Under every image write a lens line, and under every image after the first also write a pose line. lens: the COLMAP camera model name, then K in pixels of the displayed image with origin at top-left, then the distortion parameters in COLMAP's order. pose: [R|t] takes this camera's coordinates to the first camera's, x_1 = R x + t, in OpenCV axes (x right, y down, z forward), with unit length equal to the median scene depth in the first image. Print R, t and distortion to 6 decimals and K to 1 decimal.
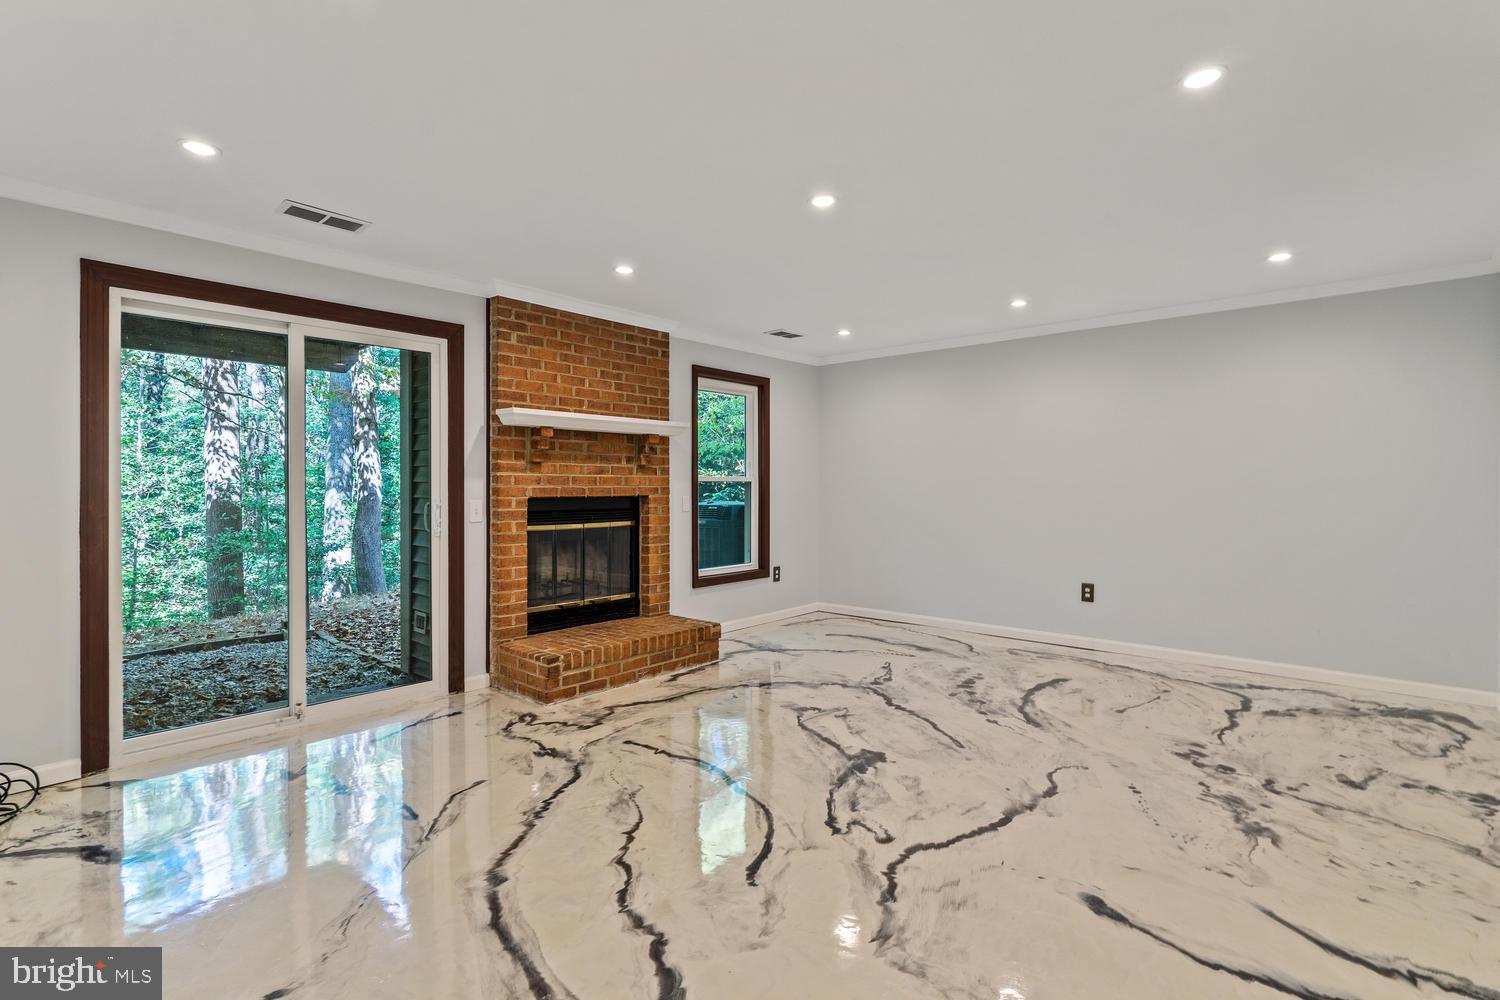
lens RADIAL K [[719.2, 0, 674.8], [0, 719.2, 478.6], [0, 0, 1]] dist [-0.004205, -0.000296]
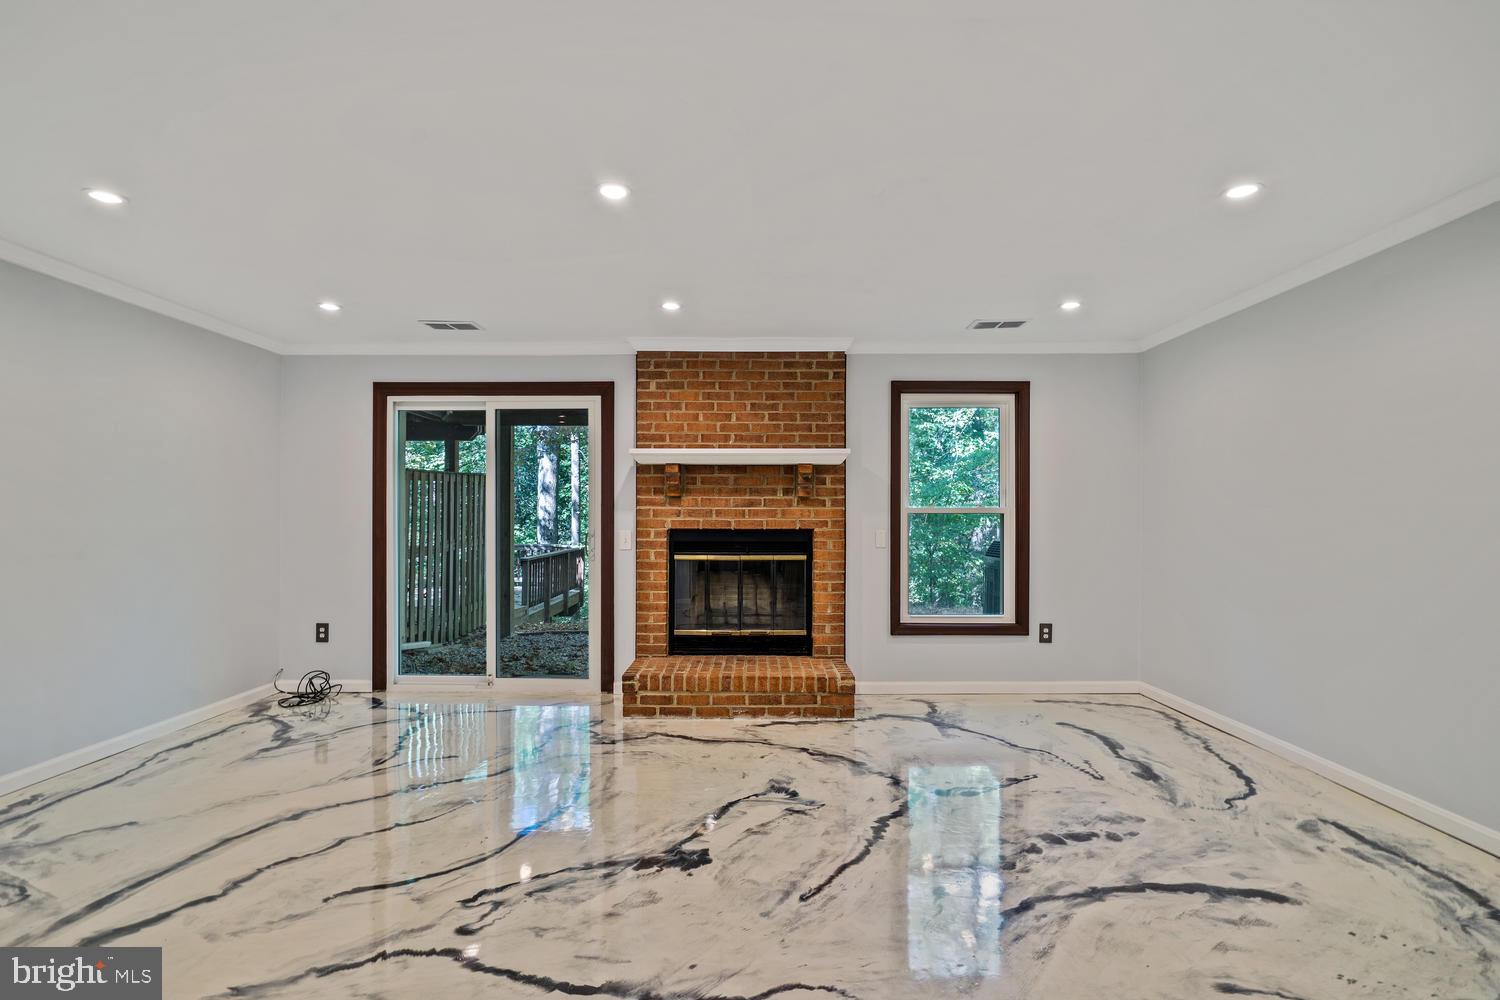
lens RADIAL K [[665.9, 0, 744.7], [0, 665.9, 509.8], [0, 0, 1]] dist [-0.002289, 0.000759]
pose [[0.685798, -0.007310, -0.727756, 0.617848], [0.005976, 0.999972, -0.004413, 0.002272], [0.727768, -0.001322, 0.685822, 0.389553]]
